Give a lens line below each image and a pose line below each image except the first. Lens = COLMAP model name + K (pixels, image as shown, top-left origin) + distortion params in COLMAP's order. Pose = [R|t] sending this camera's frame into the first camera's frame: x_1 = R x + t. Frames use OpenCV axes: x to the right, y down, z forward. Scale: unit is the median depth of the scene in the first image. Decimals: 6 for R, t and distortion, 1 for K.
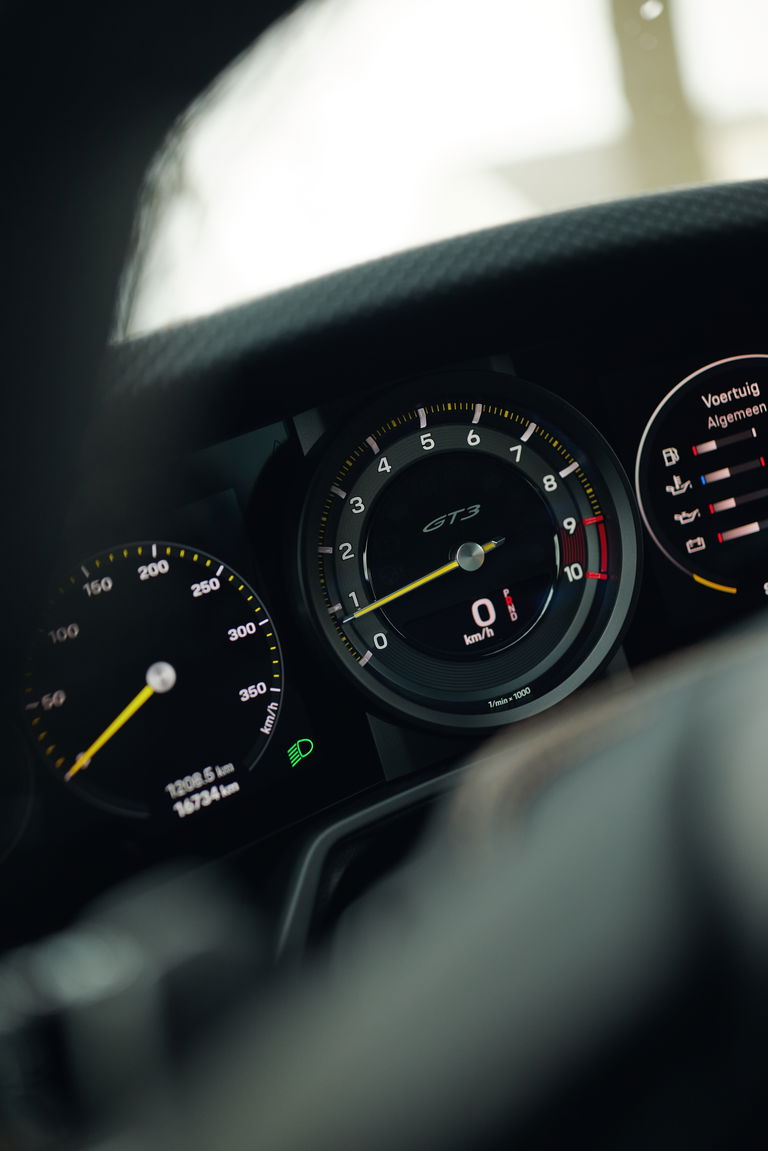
lens RADIAL K [[1114.3, 0, 384.0], [0, 1114.3, 575.5], [0, 0, 1]] dist [0.000106, -0.017478]
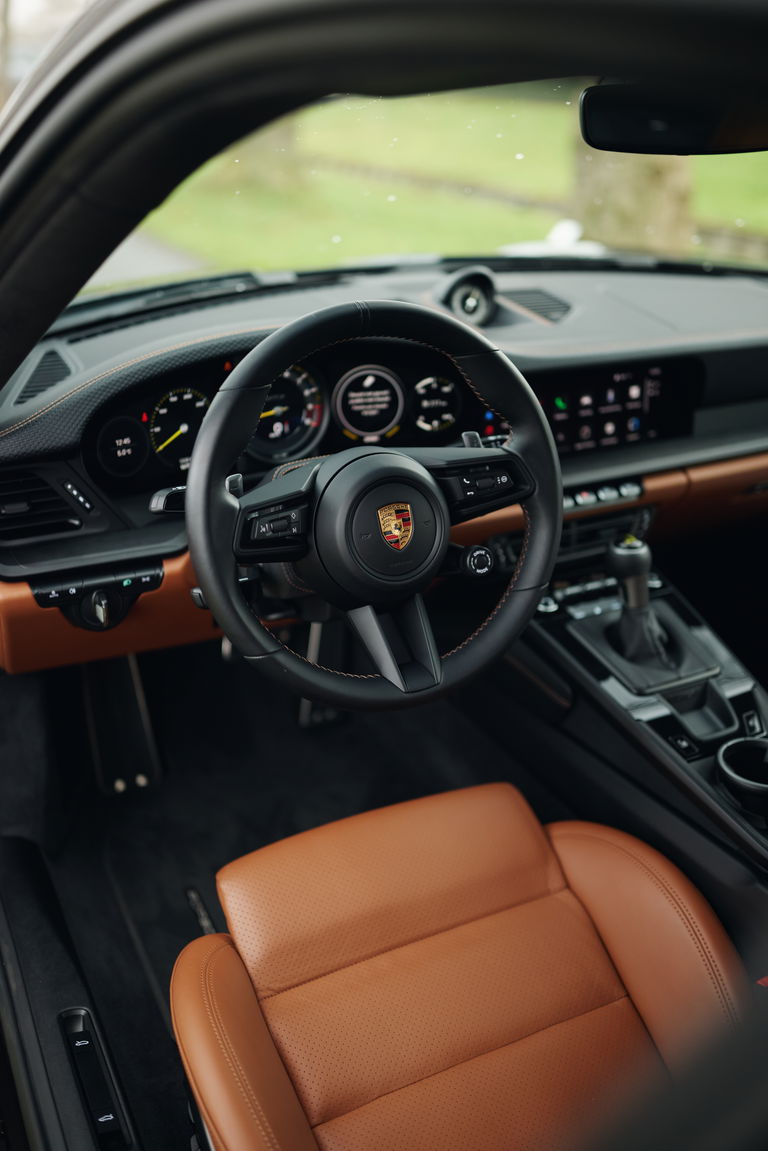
lens RADIAL K [[1114.3, 0, 384.0], [0, 1114.3, 575.5], [0, 0, 1]] dist [0.000106, -0.017478]
pose [[0.946486, 0.173293, 0.272275, -0.461615], [-0.226043, 0.958088, 0.175986, -0.210804], [-0.230366, -0.228114, 0.945989, -2.409876]]
